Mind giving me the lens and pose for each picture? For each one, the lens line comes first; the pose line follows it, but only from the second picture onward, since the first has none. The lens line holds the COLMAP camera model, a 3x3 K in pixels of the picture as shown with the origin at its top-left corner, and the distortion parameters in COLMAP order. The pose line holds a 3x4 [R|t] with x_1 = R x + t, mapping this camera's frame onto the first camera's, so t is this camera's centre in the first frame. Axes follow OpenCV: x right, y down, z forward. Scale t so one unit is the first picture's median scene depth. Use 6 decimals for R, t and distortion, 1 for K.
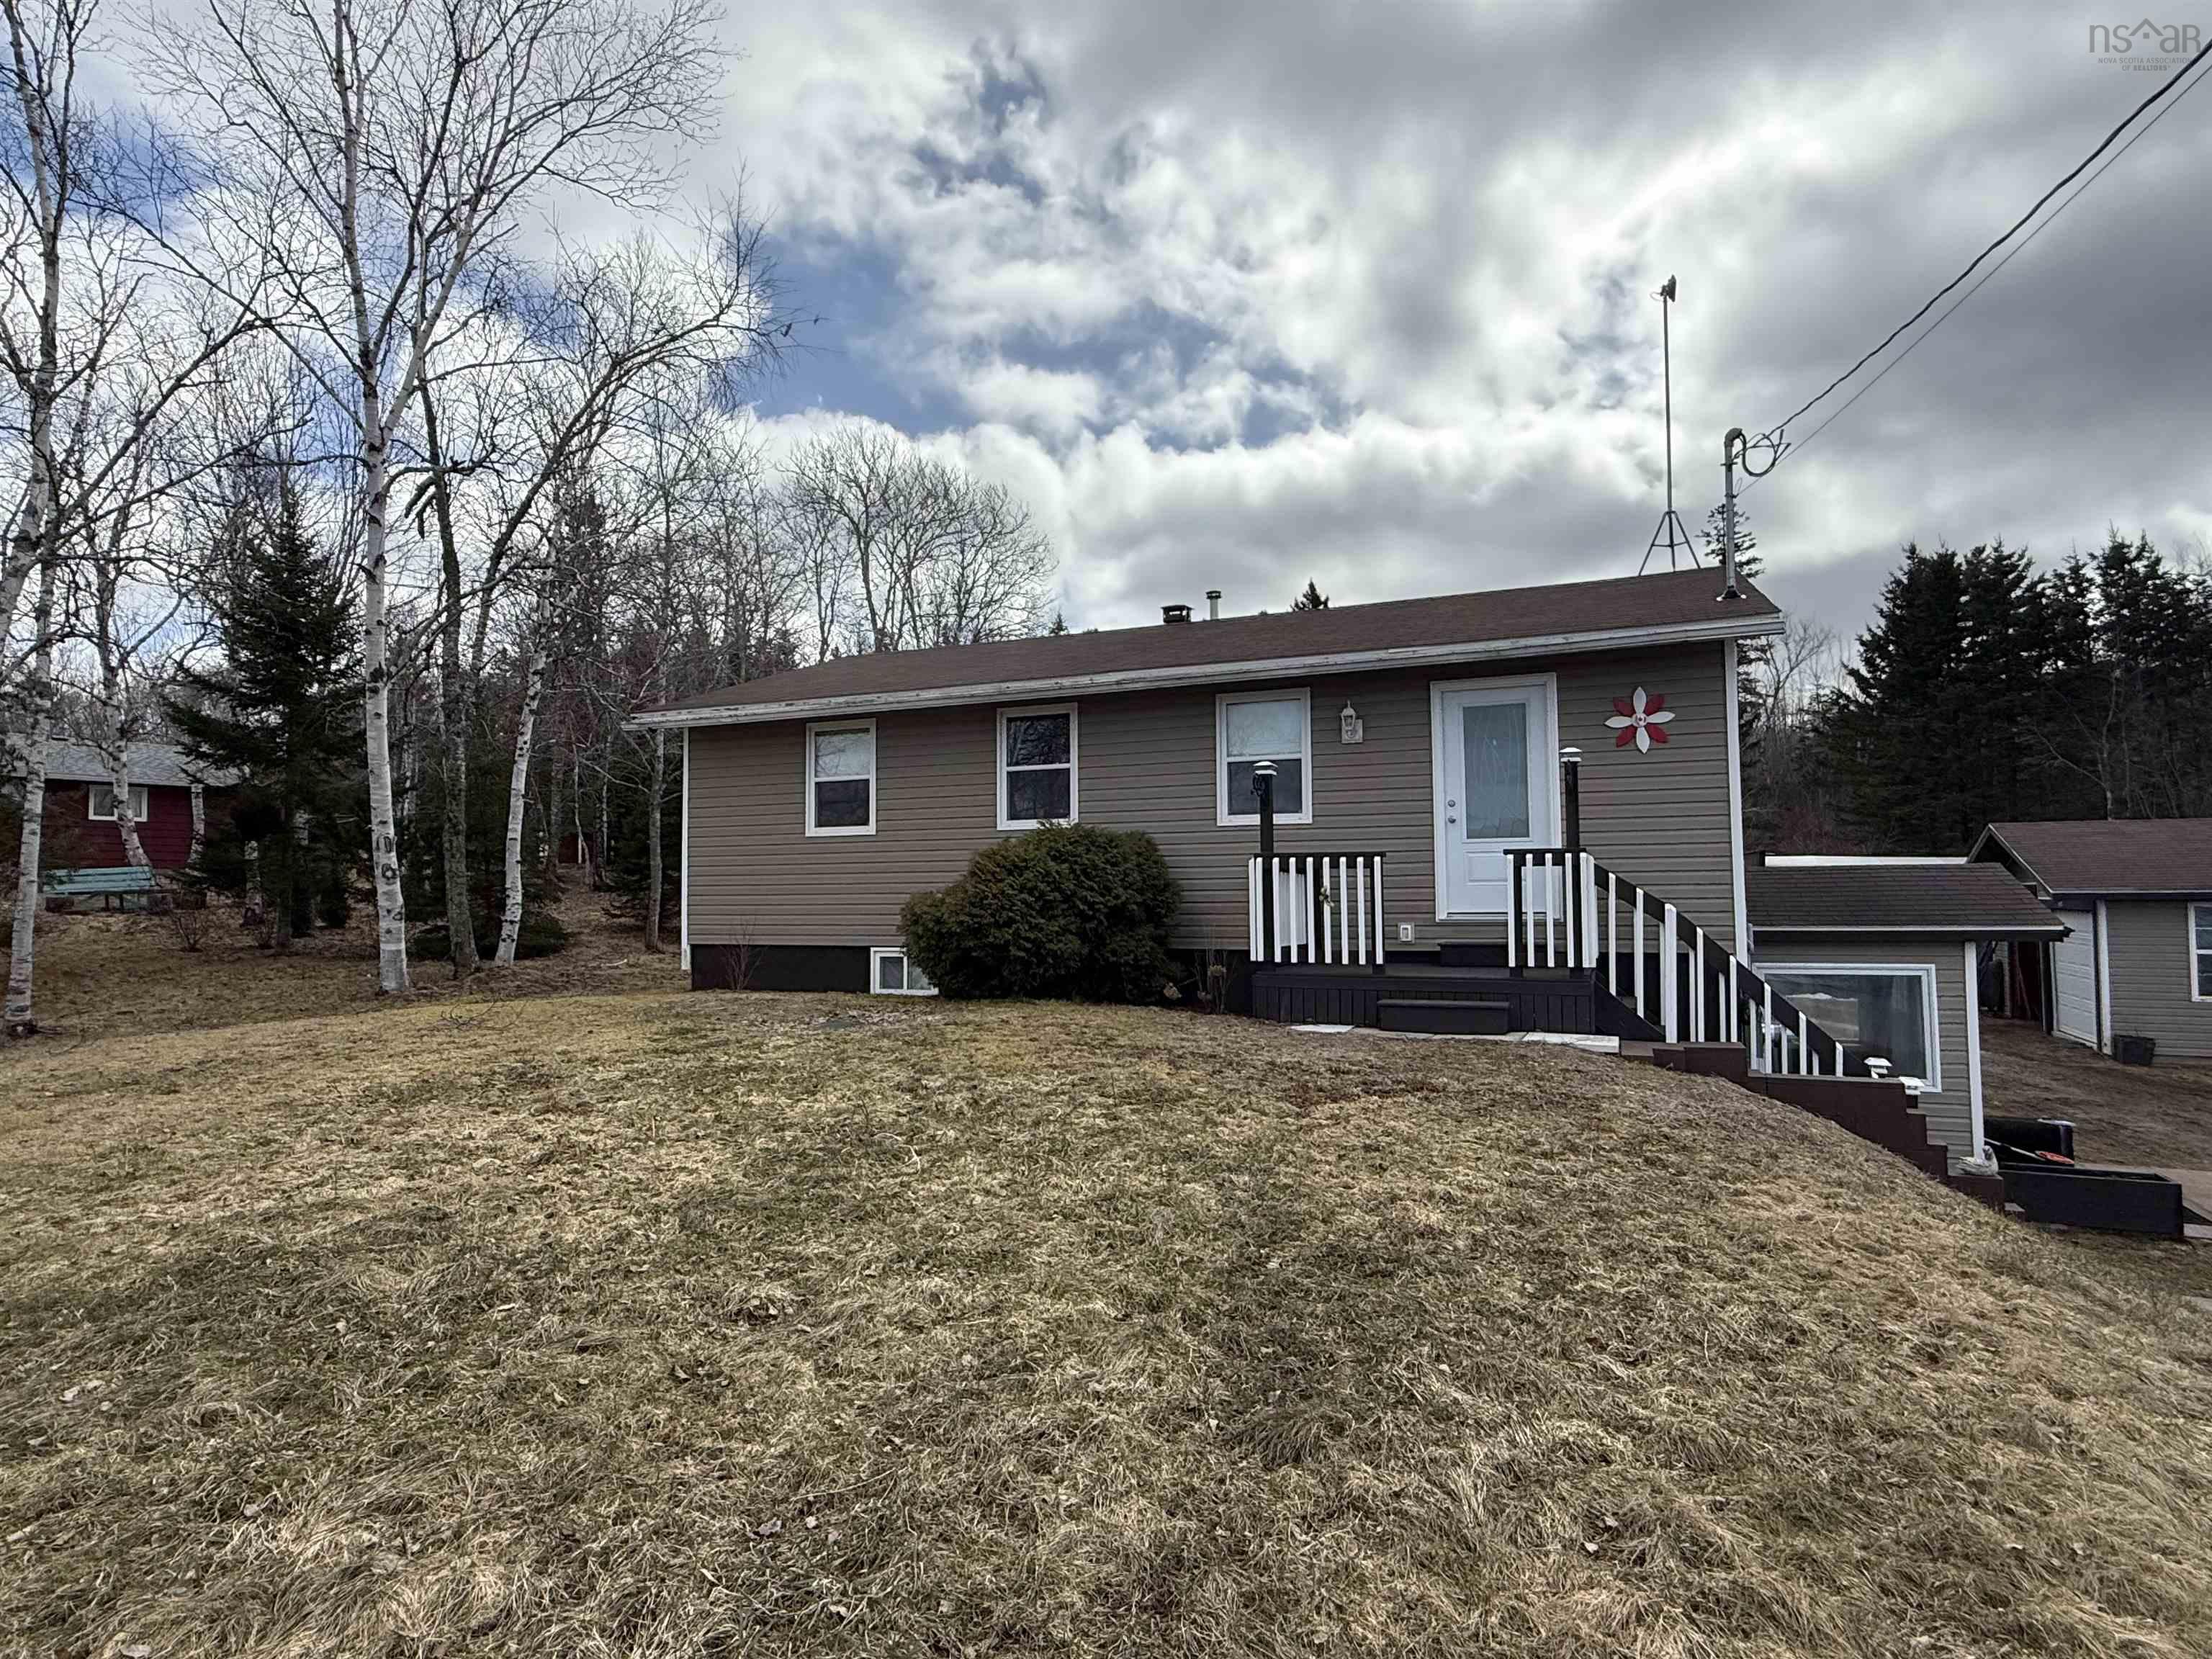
lens RADIAL K [[1226.7, 0, 1104.1], [0, 1226.7, 822.3], [0, 0, 1]] dist [-0.005326, 0.000672]
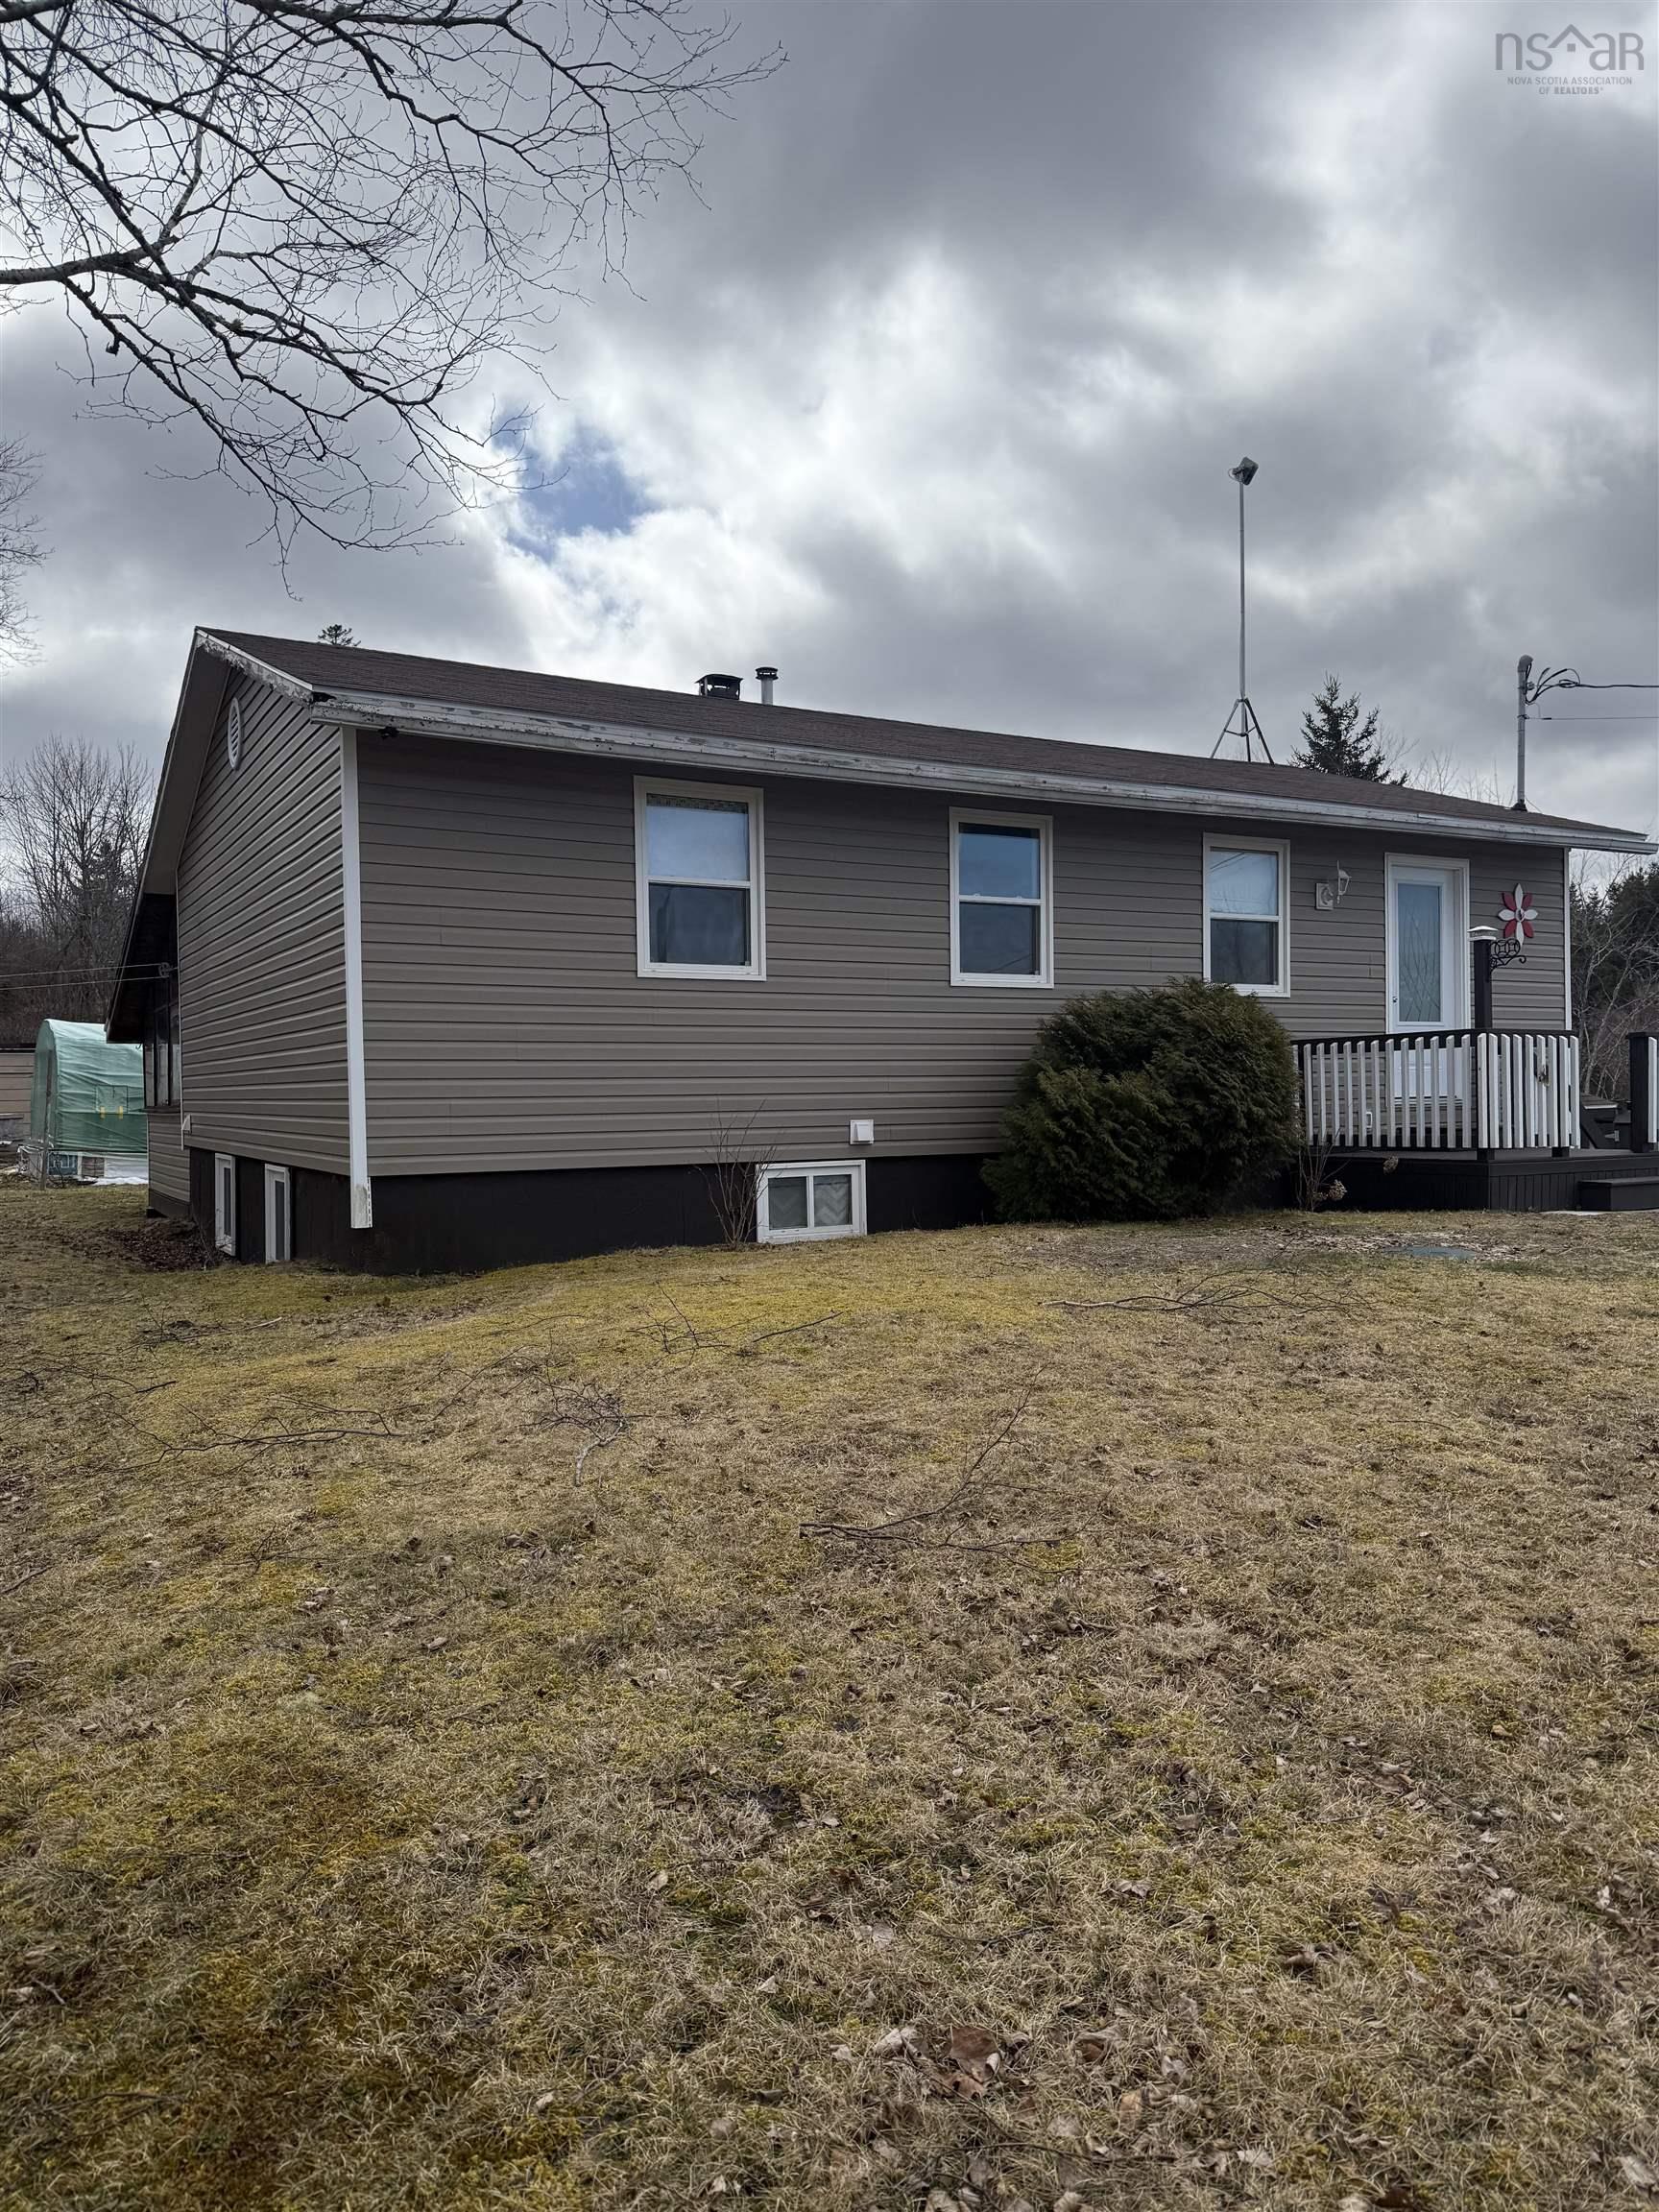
lens RADIAL K [[1565.6, 0, 829.4], [0, 1565.6, 1087.0], [0, 0, 1]] dist [0.057613, -0.074470]
pose [[0.582800, -0.003101, 0.812609, -0.785763], [-0.039904, 0.998677, 0.032430, 0.035677], [-0.811635, -0.051326, 0.581906, 0.502811]]
